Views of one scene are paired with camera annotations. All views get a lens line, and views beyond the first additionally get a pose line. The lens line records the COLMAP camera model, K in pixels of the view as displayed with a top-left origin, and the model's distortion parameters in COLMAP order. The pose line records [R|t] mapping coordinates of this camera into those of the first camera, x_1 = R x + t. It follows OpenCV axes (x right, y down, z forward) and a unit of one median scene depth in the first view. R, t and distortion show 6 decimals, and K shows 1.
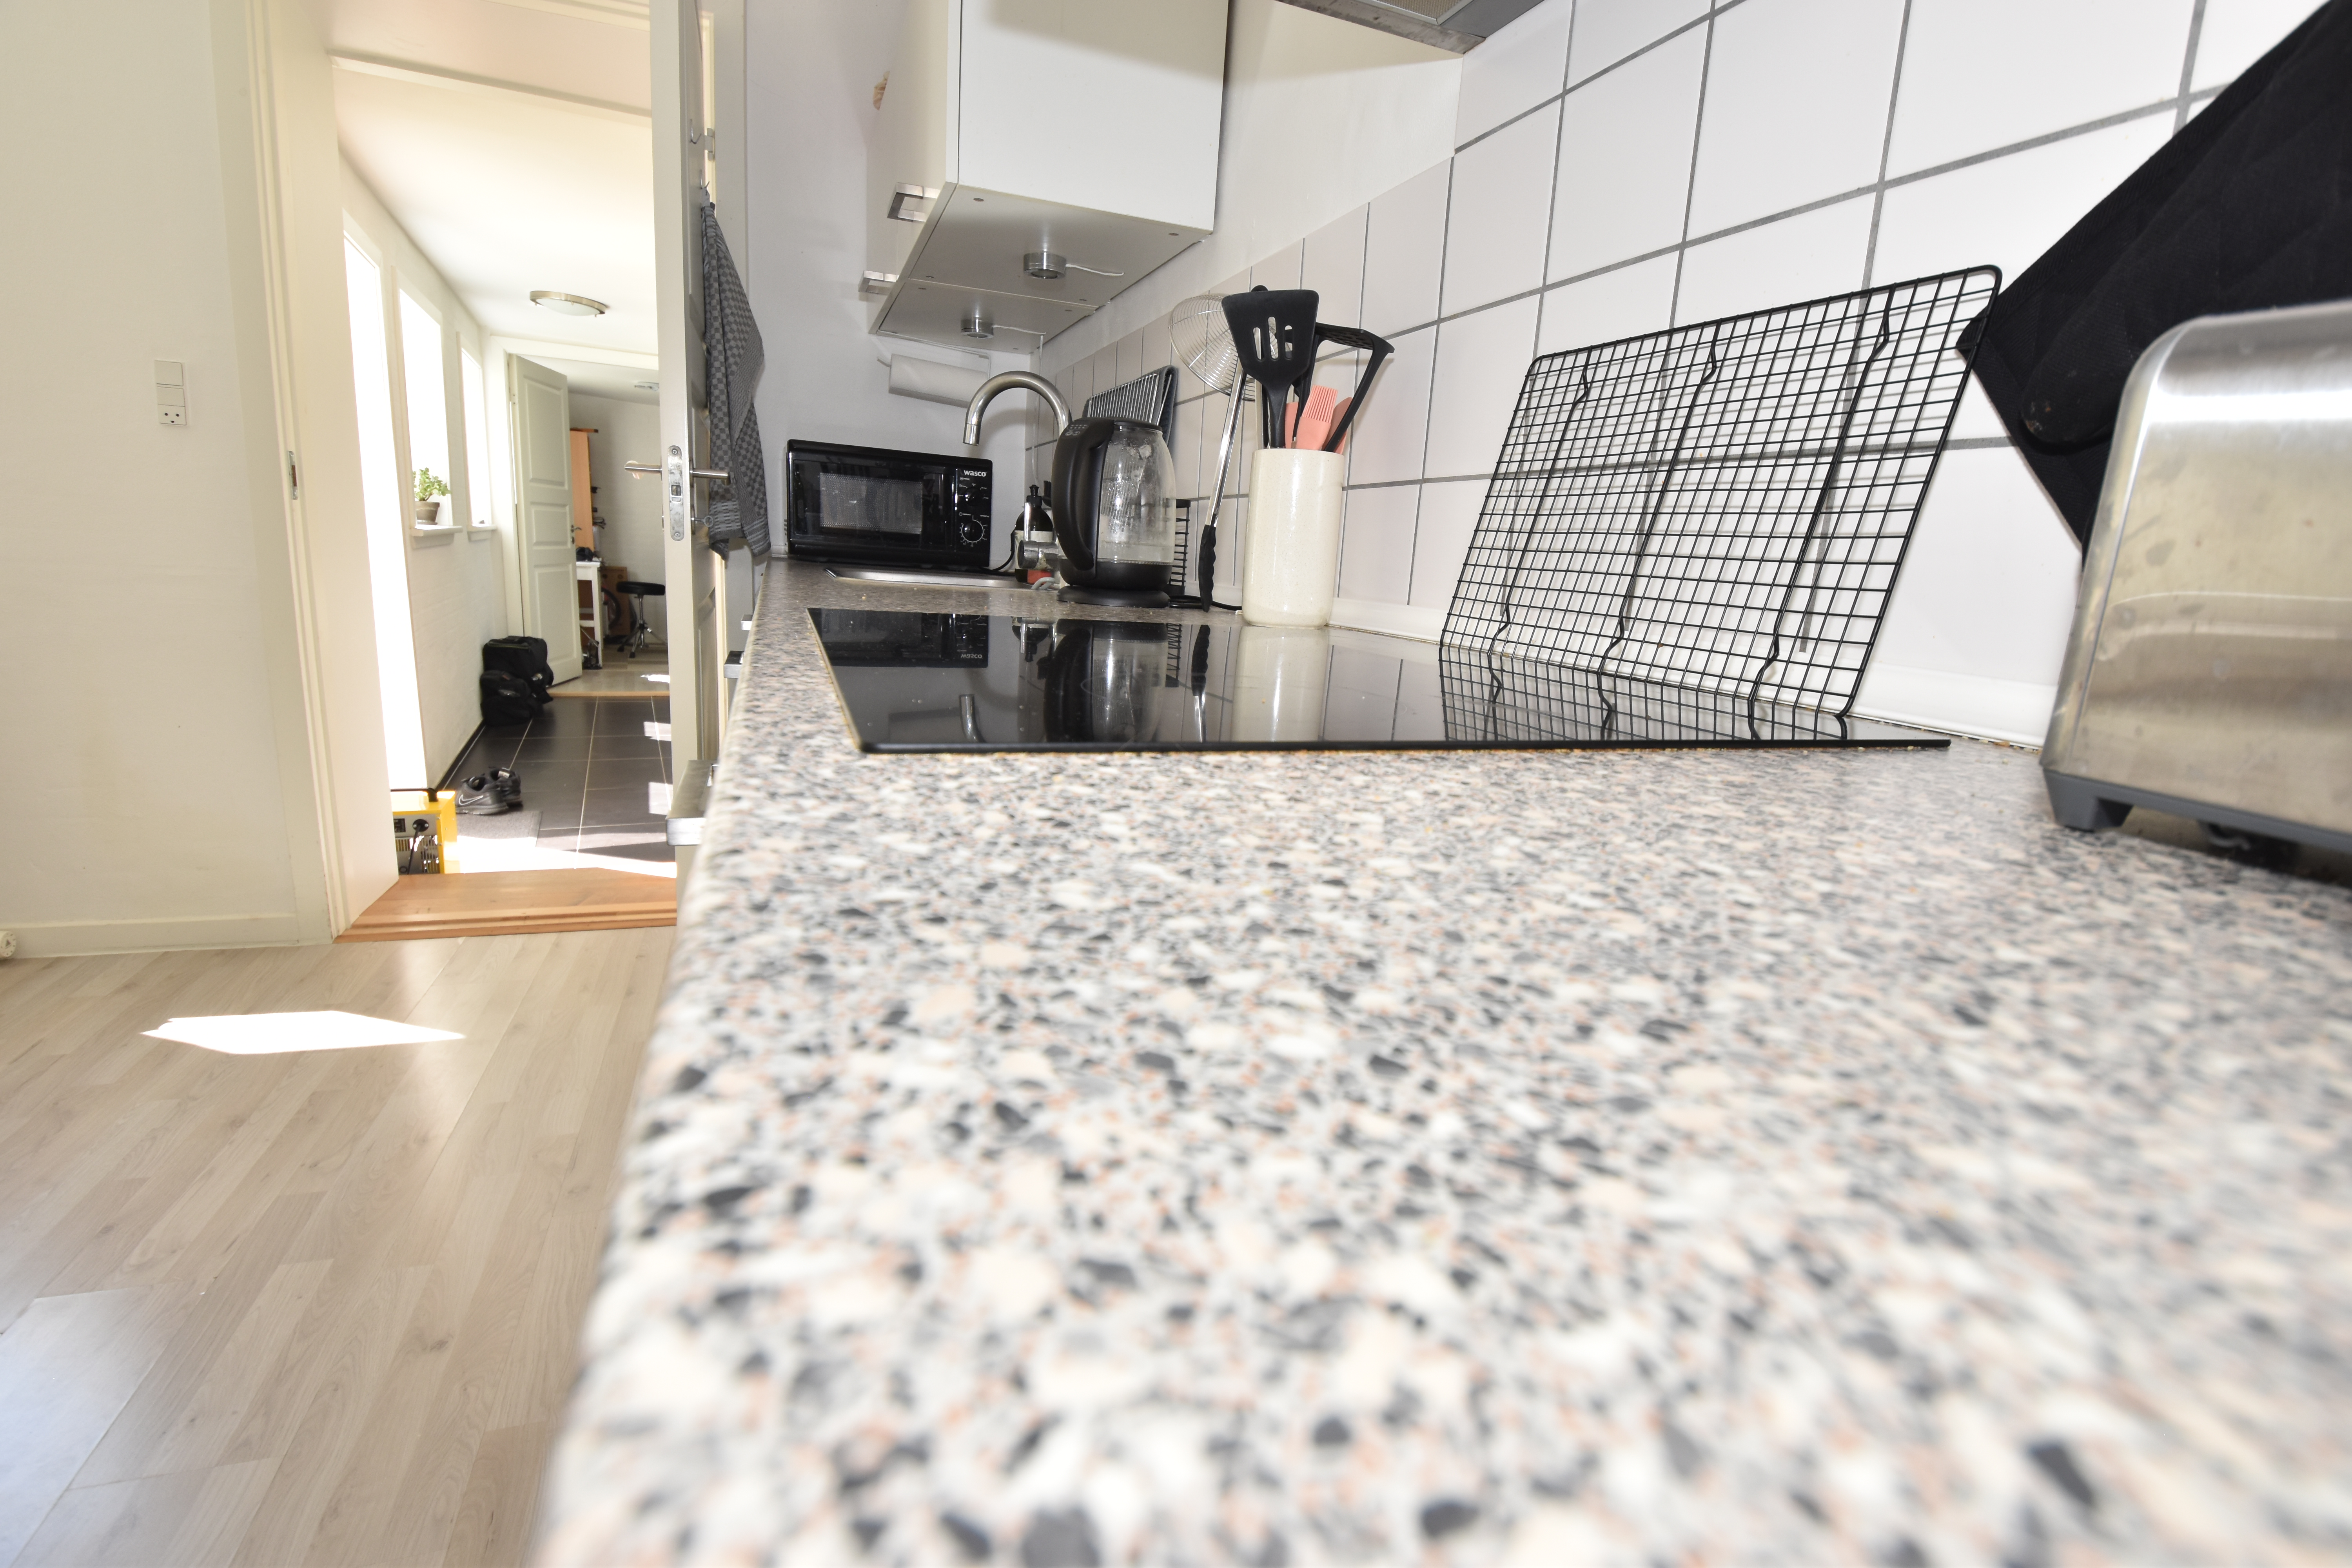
lens RADIAL K [[1039.1, 0, 1168.1], [0, 1039.1, 775.5], [0, 0, 1]] dist [0.011400, -0.024503]
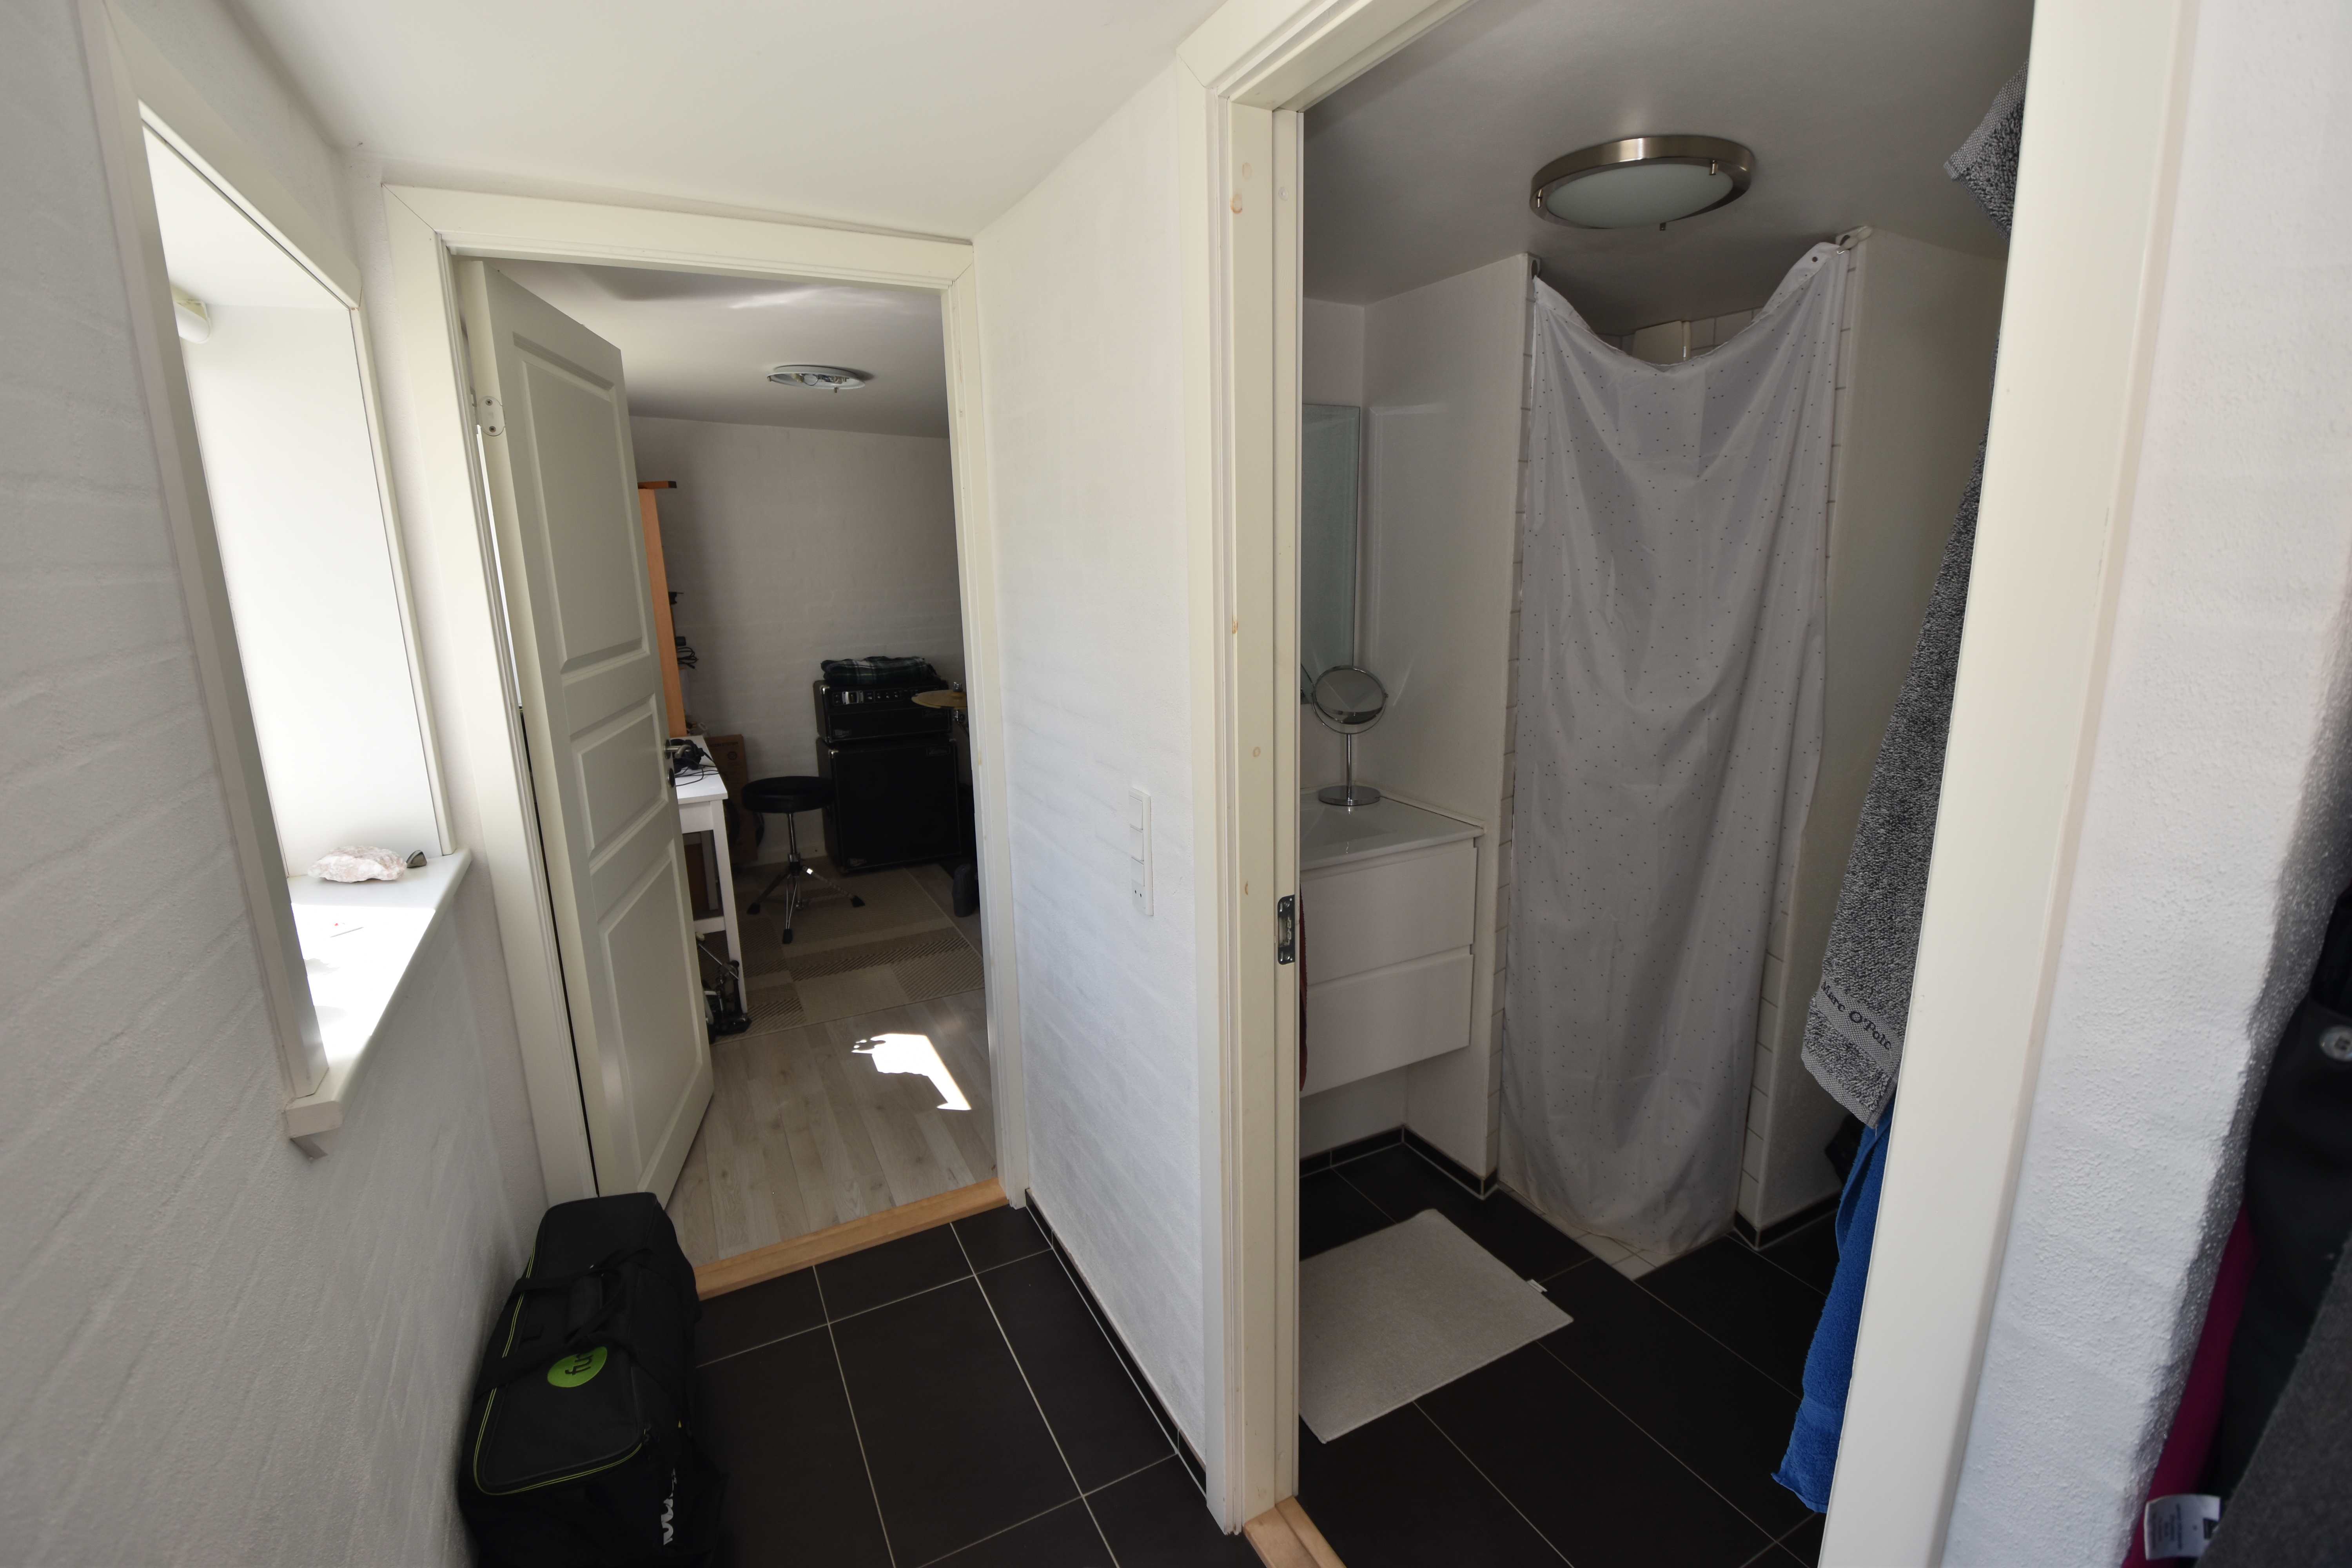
lens RADIAL K [[1039.1, 0, 1168.1], [0, 1039.1, 775.5], [0, 0, 1]] dist [0.011400, -0.024503]
pose [[0.996380, -0.083228, -0.017300, -0.354368], [0.083424, 0.996454, 0.010972, -0.198246], [0.016326, -0.012376, 0.999790, 0.567720]]
